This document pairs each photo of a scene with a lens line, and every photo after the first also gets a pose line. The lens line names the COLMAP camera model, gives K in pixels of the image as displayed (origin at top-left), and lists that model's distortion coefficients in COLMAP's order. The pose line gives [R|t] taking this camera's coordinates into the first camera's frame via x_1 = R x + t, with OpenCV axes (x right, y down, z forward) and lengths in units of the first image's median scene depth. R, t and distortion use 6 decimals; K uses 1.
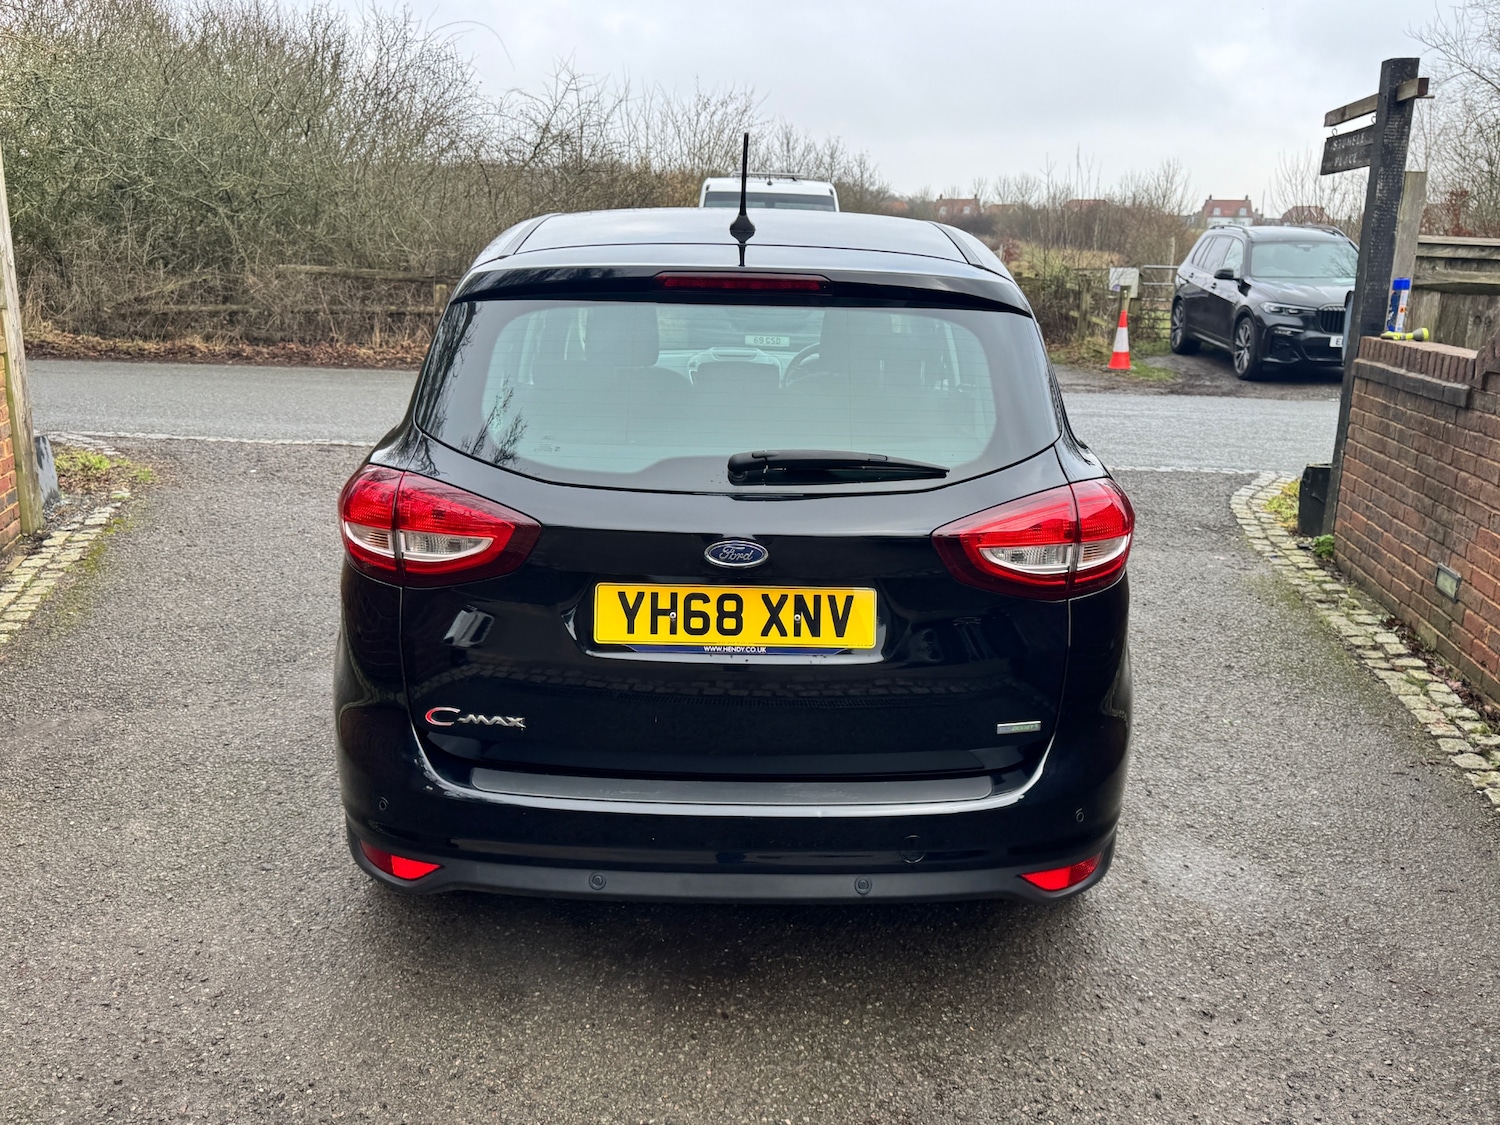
lens RADIAL K [[1265.0, 0, 741.0], [0, 1265.0, 522.7], [0, 0, 1]] dist [0.068330, -0.088067]
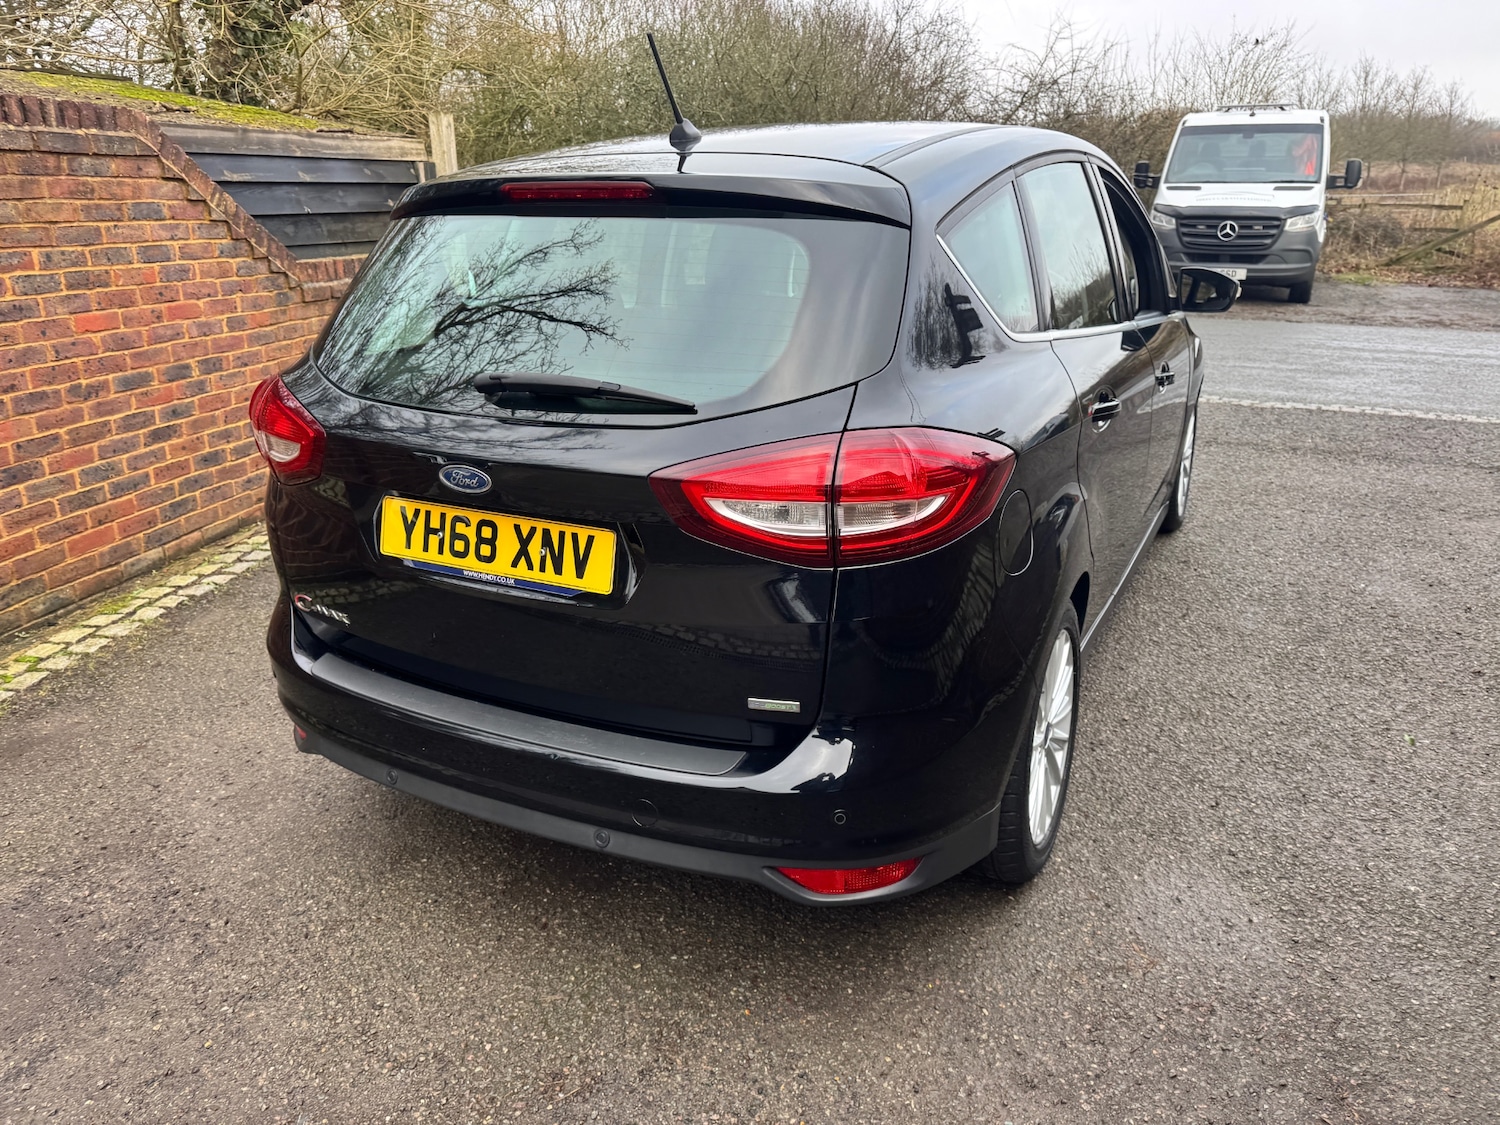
lens RADIAL K [[1074.2, 0, 732.1], [0, 1074.2, 536.9], [0, 0, 1]] dist [0.025704, -0.021784]
pose [[0.887298, 0.111494, -0.447517, 0.515090], [-0.070208, 0.991683, 0.107865, -0.032164], [0.455822, -0.064289, 0.887746, 0.342762]]
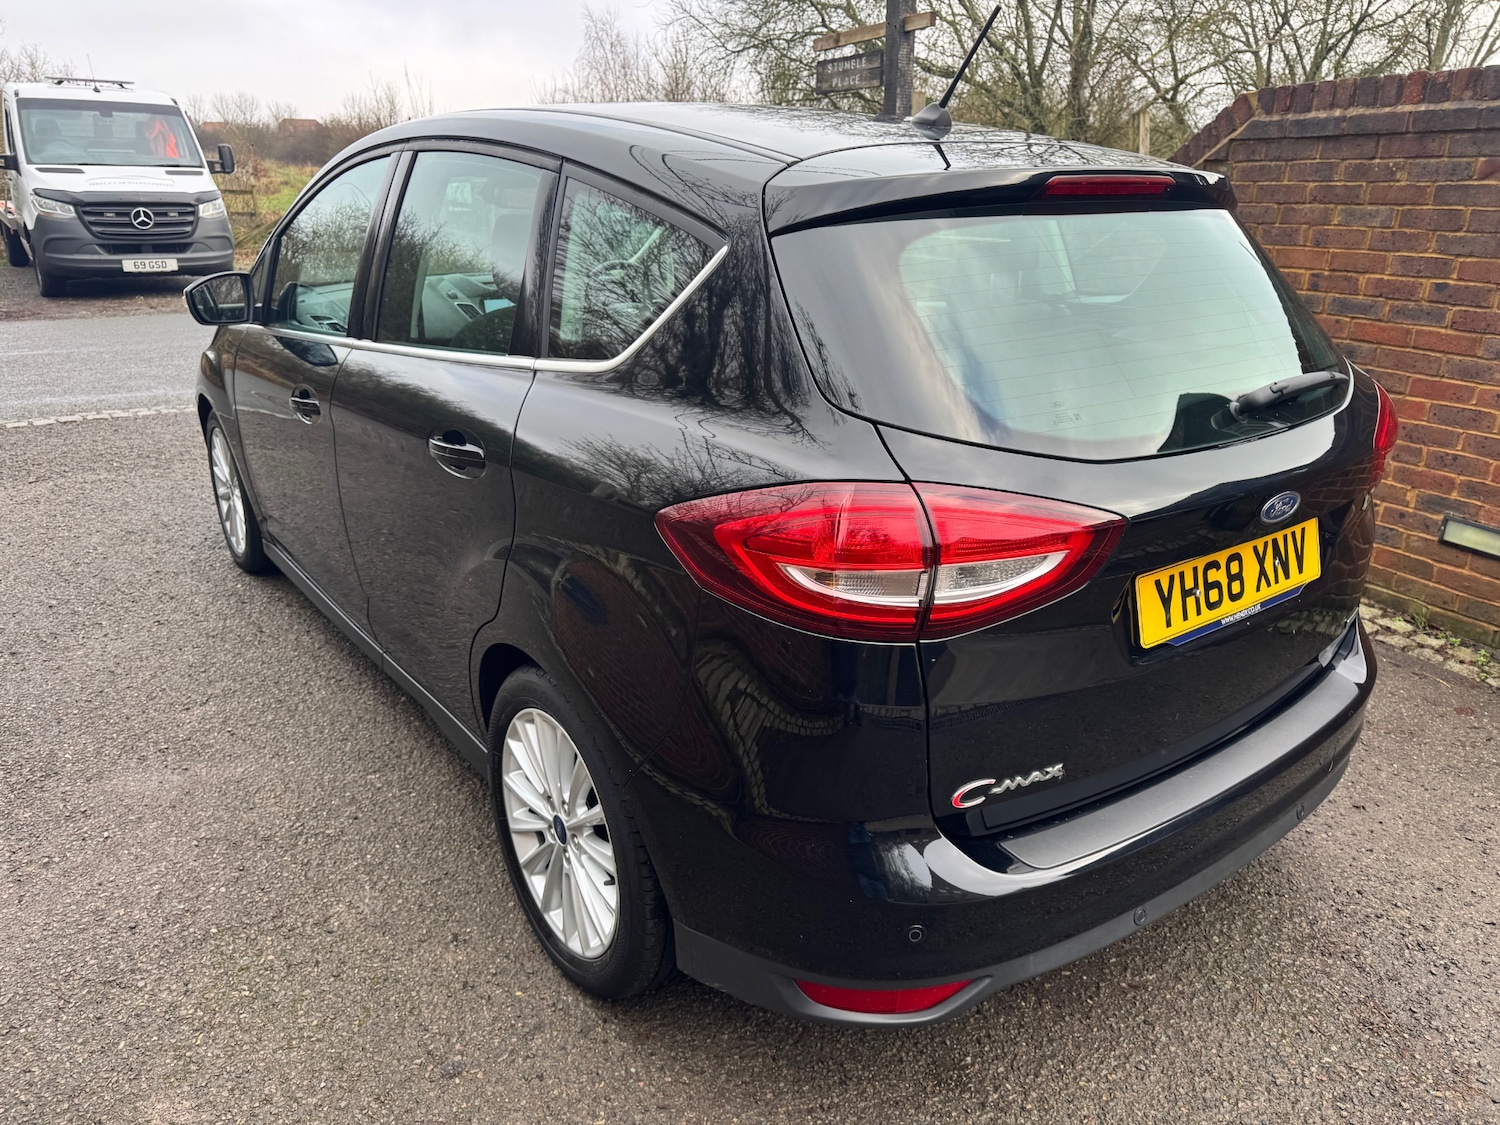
lens RADIAL K [[1074.2, 0, 754.2], [0, 1074.2, 552.3], [0, 0, 1]] dist [0.025704, -0.021784]
pose [[0.801018, -0.213185, 0.559395, -0.671055], [0.137788, 0.975010, 0.174272, -0.116744], [-0.582568, -0.062517, 0.810374, 0.574651]]
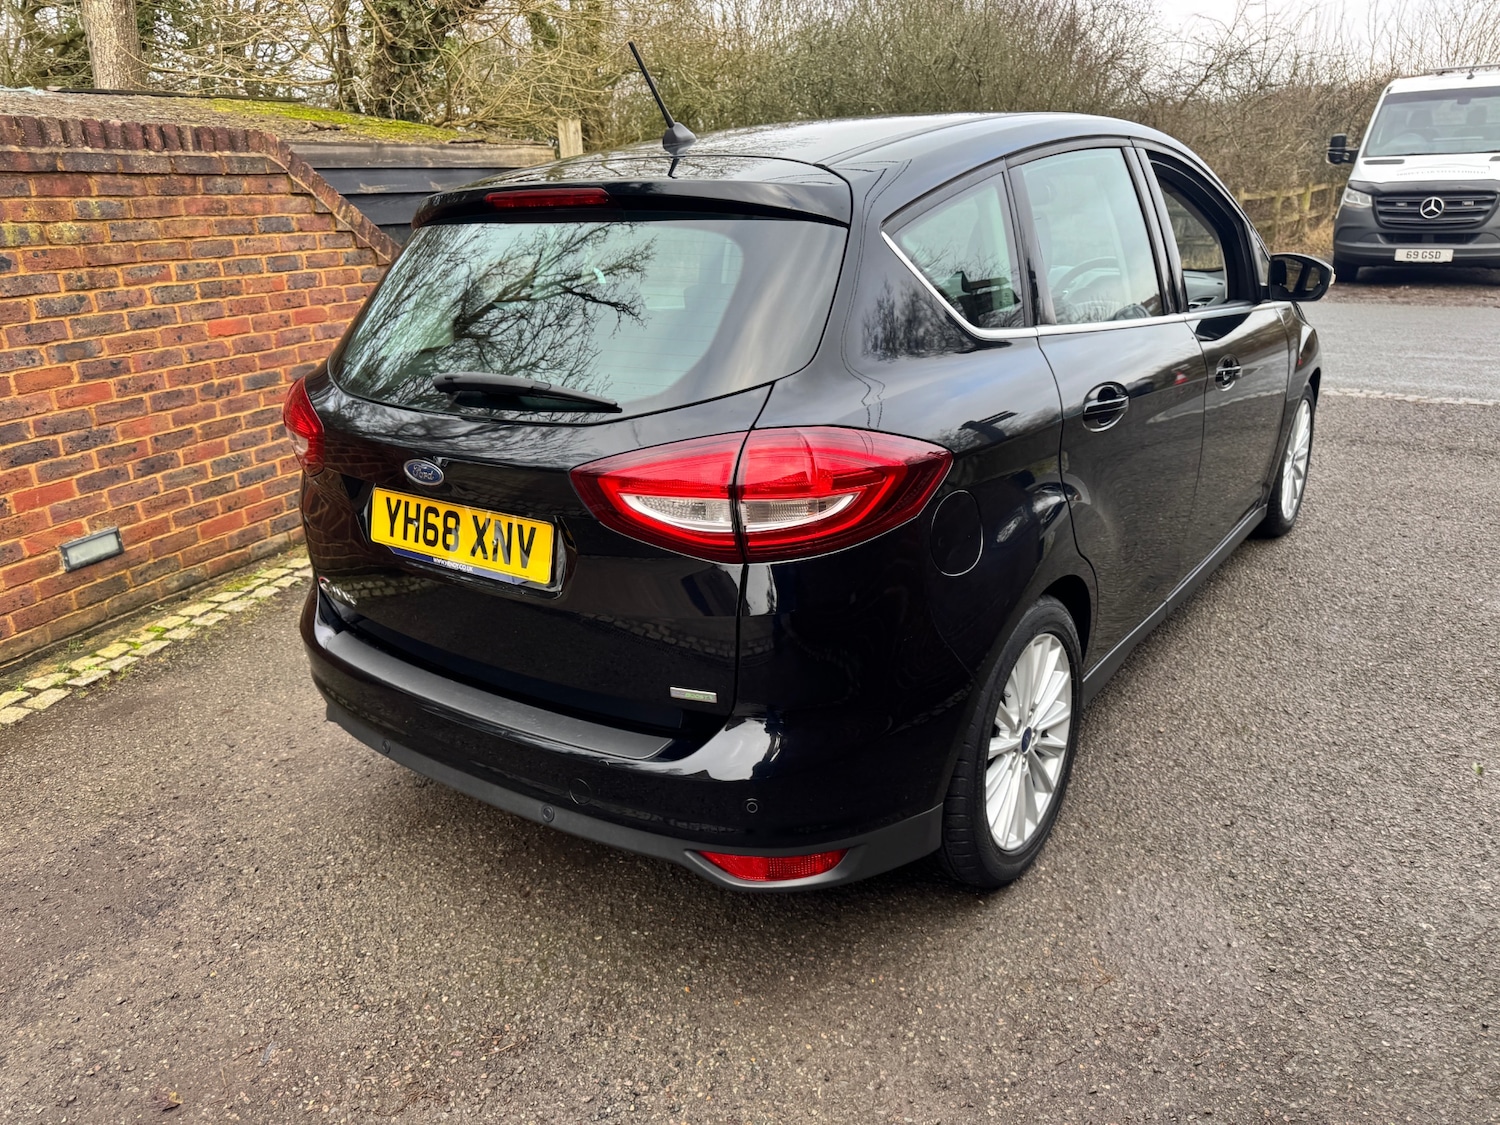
lens RADIAL K [[1074.2, 0, 729.2], [0, 1074.2, 549.7], [0, 0, 1]] dist [0.025704, -0.021784]
pose [[0.796827, 0.137467, -0.588362, 0.679194], [-0.070295, 0.988253, 0.135697, -0.047103], [0.600105, -0.066768, 0.797130, 0.418627]]
